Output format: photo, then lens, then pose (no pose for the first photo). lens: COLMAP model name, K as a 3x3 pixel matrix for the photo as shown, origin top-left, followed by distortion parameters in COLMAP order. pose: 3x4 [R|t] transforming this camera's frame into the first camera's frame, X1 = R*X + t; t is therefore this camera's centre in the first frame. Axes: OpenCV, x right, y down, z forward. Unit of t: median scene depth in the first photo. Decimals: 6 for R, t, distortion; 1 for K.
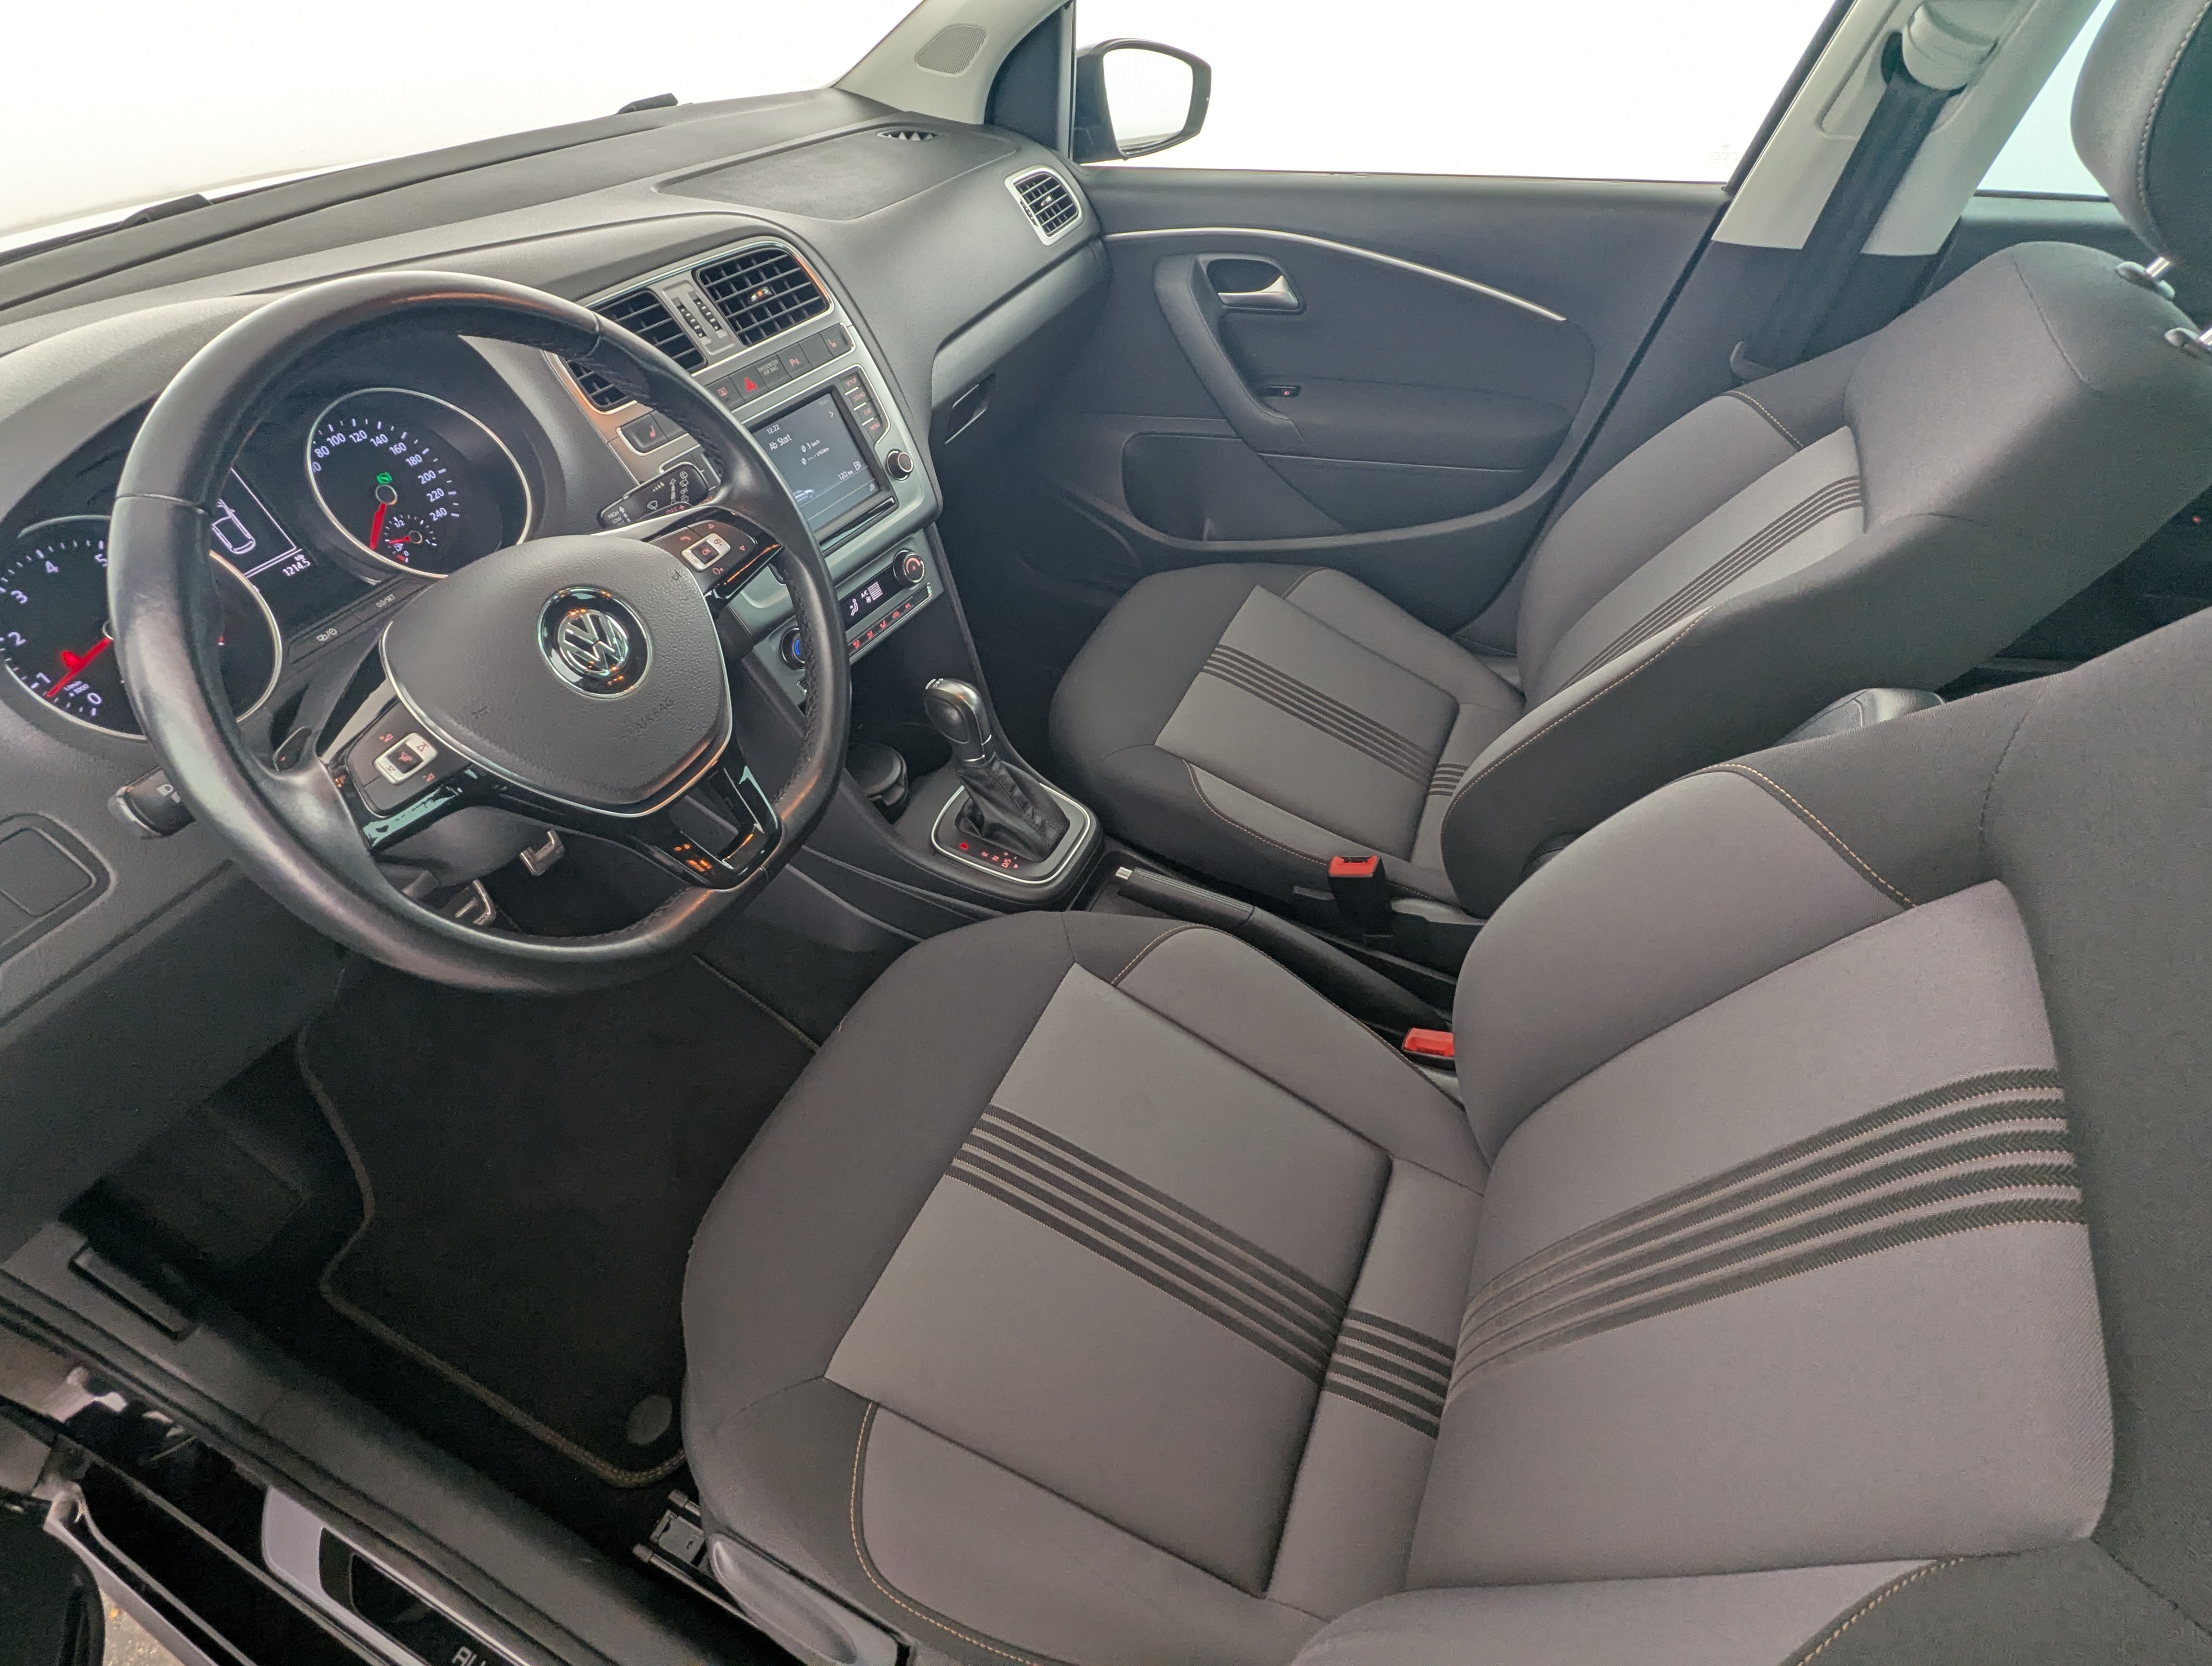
lens RADIAL K [[1033.6, 0, 1098.6], [0, 1033.6, 834.4], [0, 0, 1]] dist [-0.003080, -0.001356]
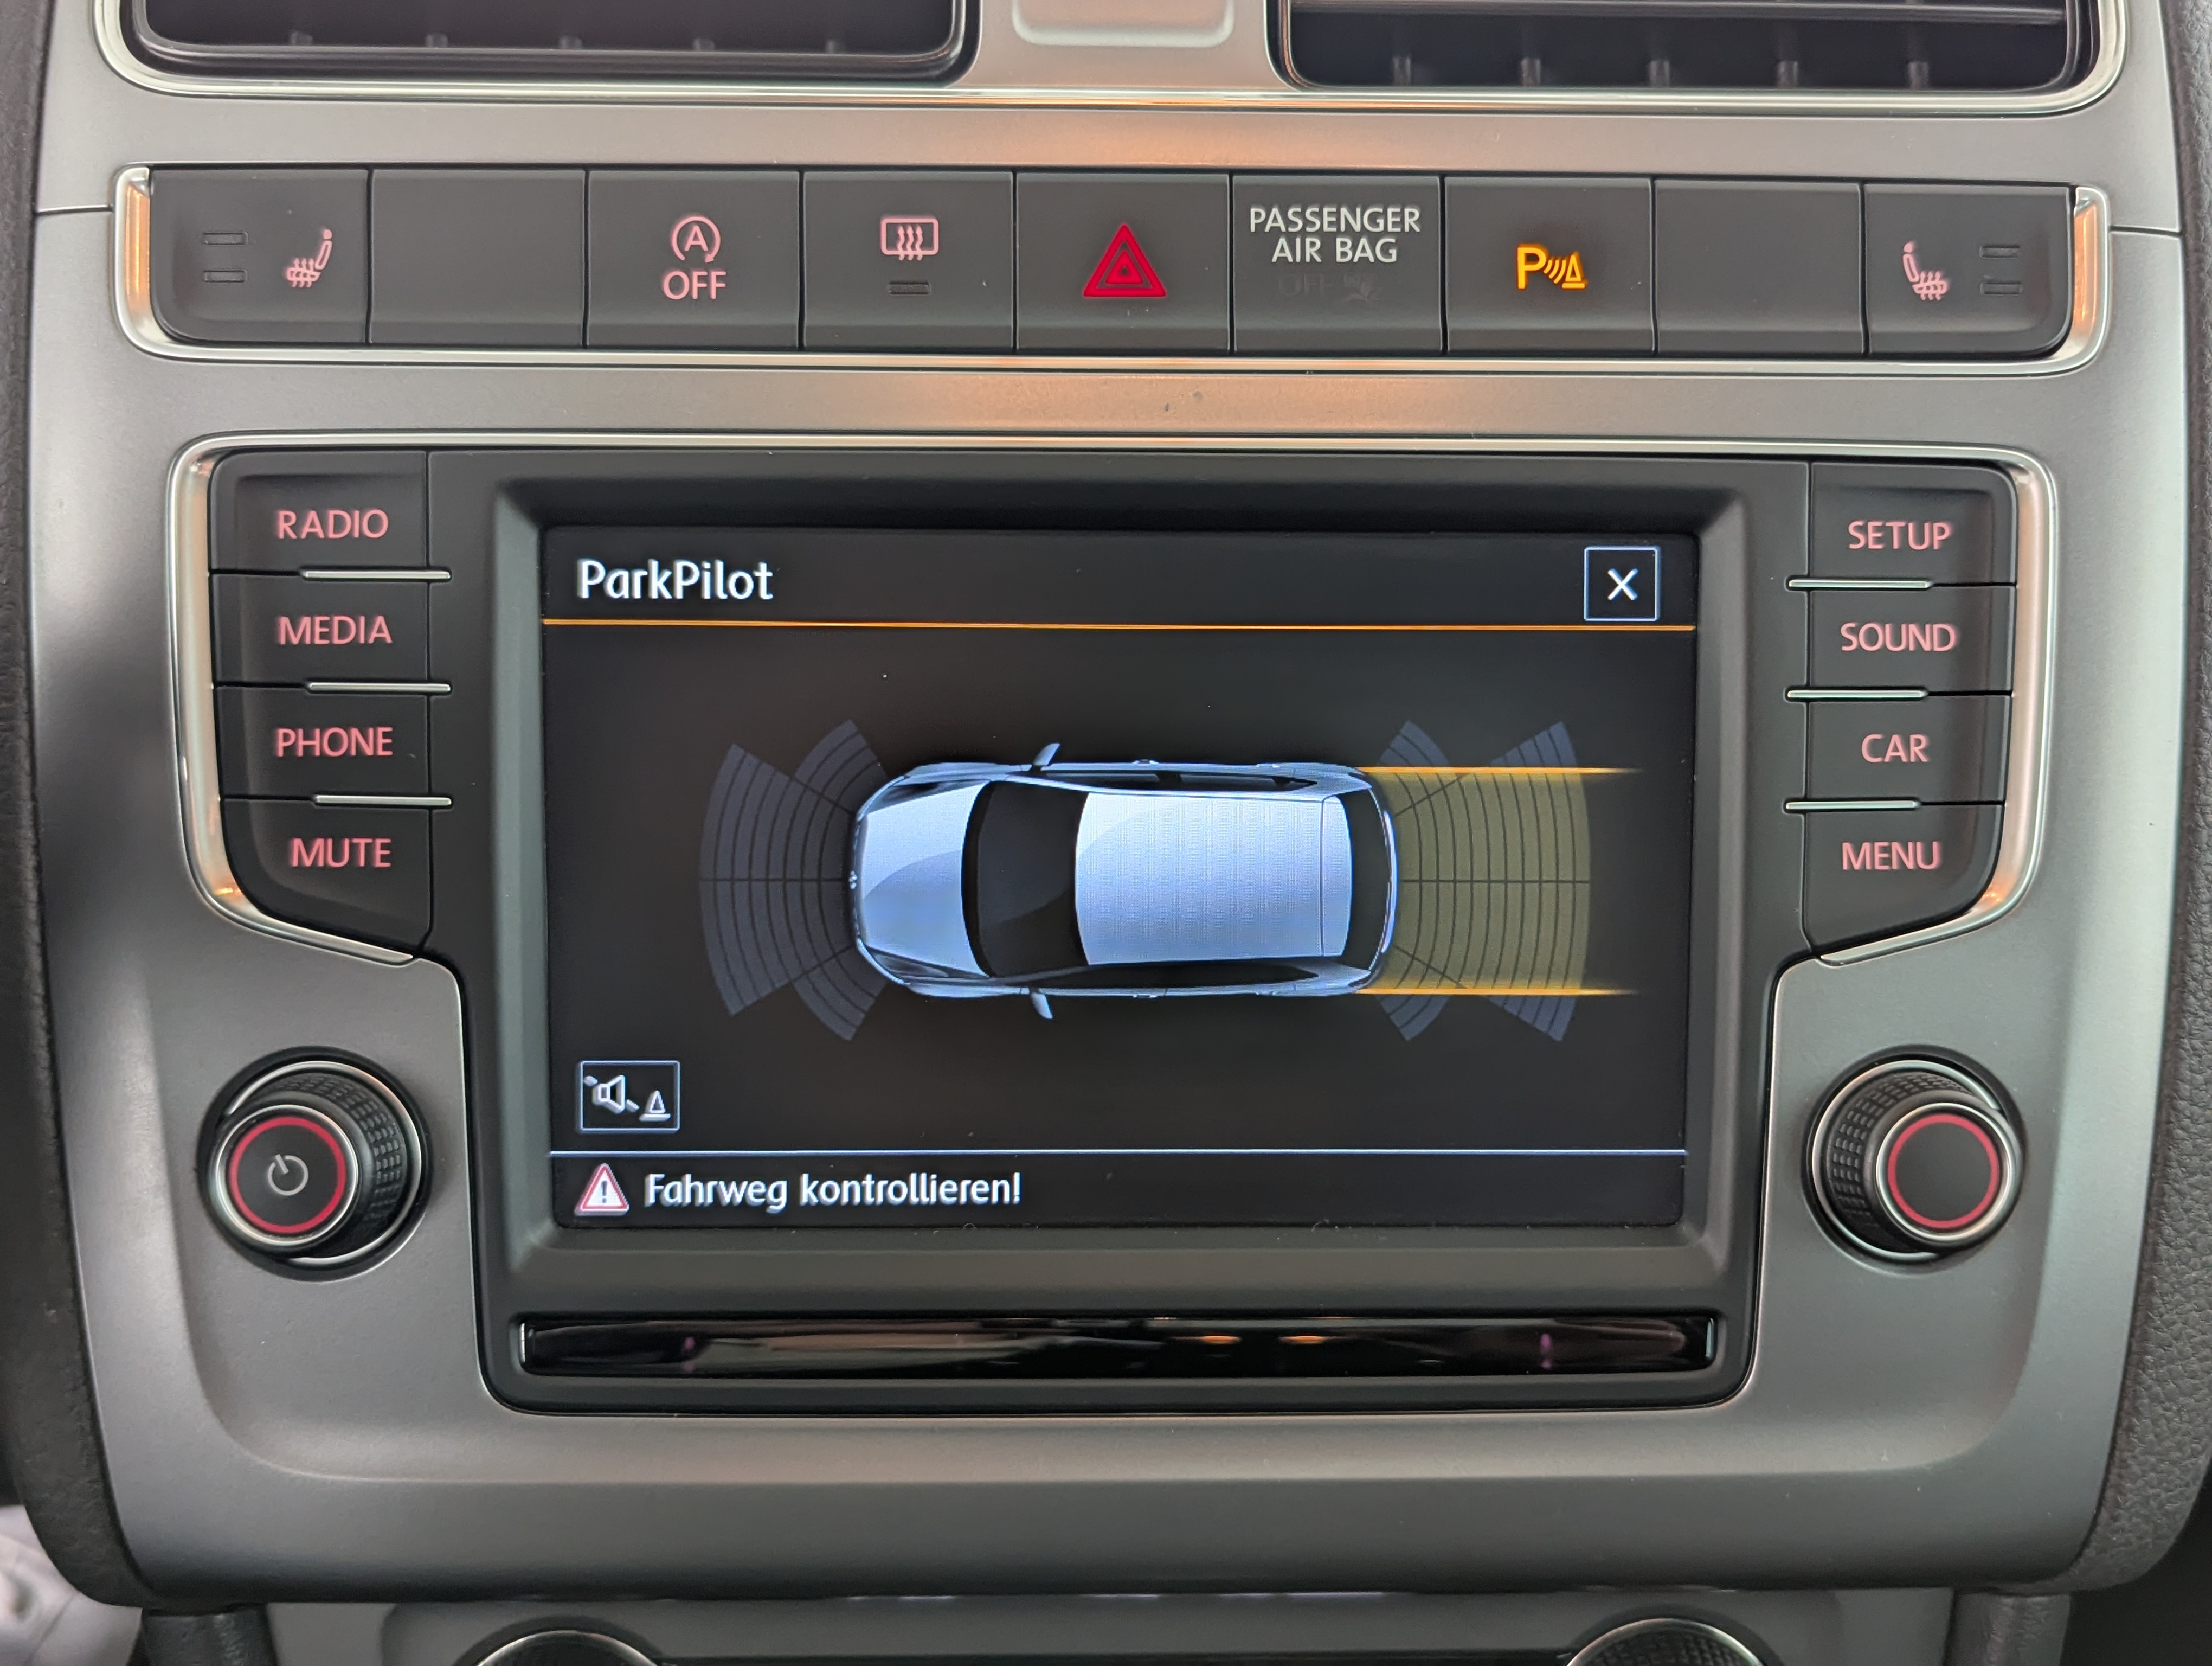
lens RADIAL K [[2226.7, 0, 1130.7], [0, 2226.7, 766.5], [0, 0, 1]] dist [0.015156, -0.033824]
pose [[0.532829, 0.411097, -0.739657, -0.054715], [-0.613607, 0.789605, -0.003169, -0.342546], [0.582734, 0.455547, 0.672977, 0.736909]]
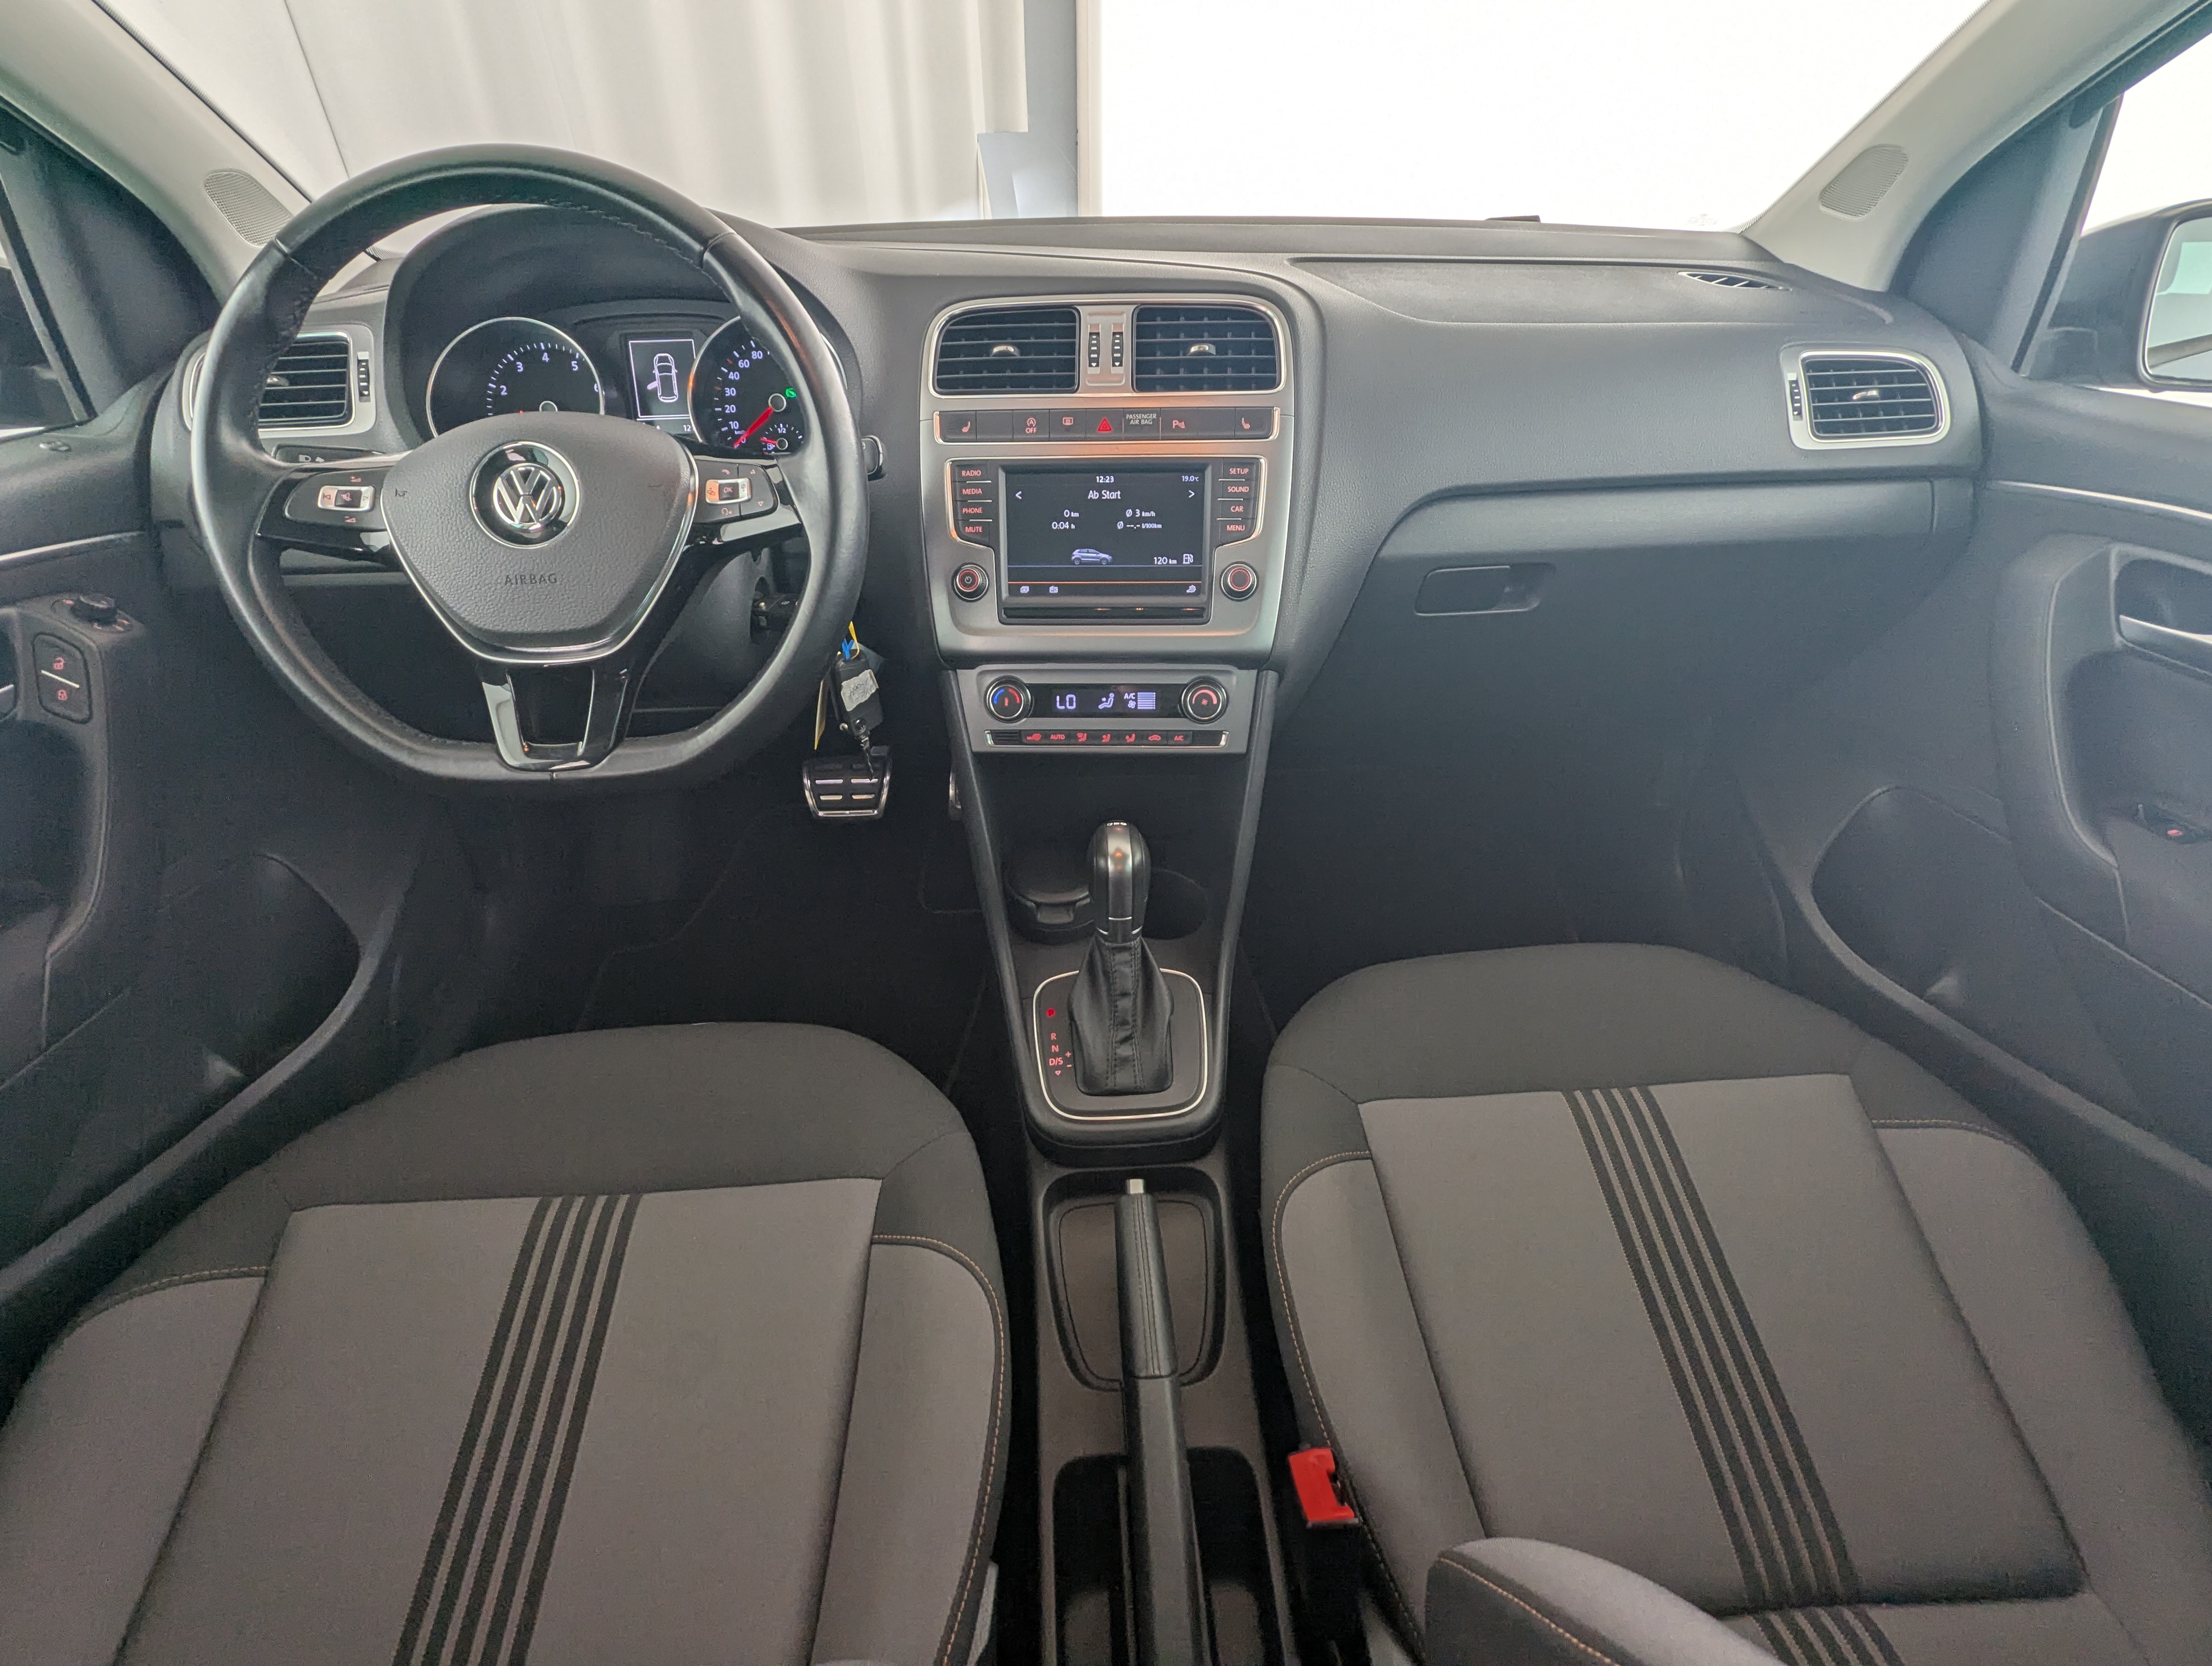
lens RADIAL K [[1033.6, 0, 1098.6], [0, 1033.6, 834.4], [0, 0, 1]] dist [-0.003080, -0.001356]
pose [[0.472040, 0.501597, -0.724968, 0.443015], [-0.611660, 0.778560, 0.140413, -0.257129], [0.634862, 0.377153, 0.674319, 0.478436]]
